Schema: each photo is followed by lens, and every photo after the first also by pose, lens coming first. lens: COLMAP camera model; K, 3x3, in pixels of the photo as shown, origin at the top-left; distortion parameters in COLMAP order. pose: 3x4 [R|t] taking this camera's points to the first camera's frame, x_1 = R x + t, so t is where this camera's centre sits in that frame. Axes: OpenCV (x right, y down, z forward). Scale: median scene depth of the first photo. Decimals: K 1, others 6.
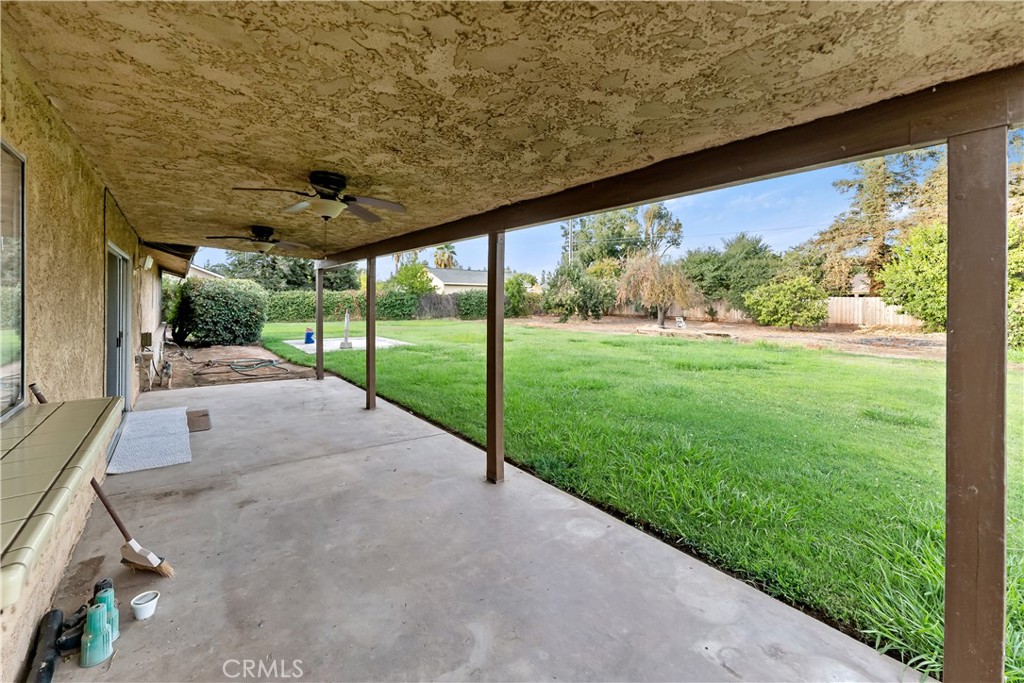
lens RADIAL K [[415.4, 0, 489.0], [0, 415.4, 306.1], [0, 0, 1]] dist [-0.001612, -0.000098]
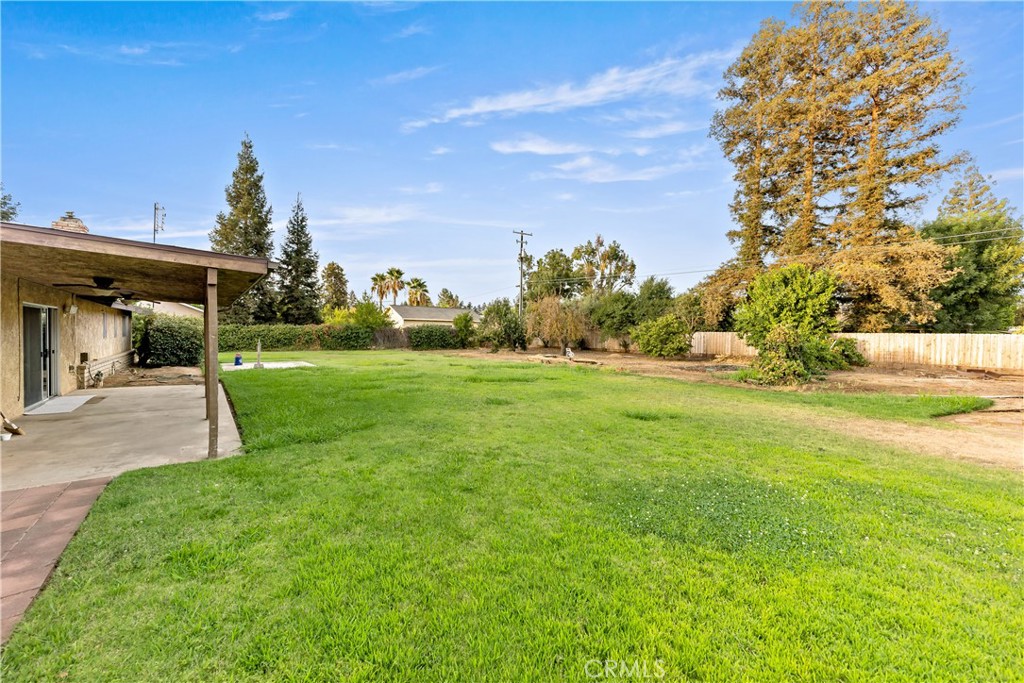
lens RADIAL K [[415.4, 0, 513.4], [0, 415.4, 339.5], [0, 0, 1]] dist [-0.001612, -0.000098]
pose [[0.999856, 0.003967, -0.016527, 0.254669], [-0.003981, 0.999992, -0.000822, 0.002563], [0.016524, 0.000888, 0.999863, -0.169121]]
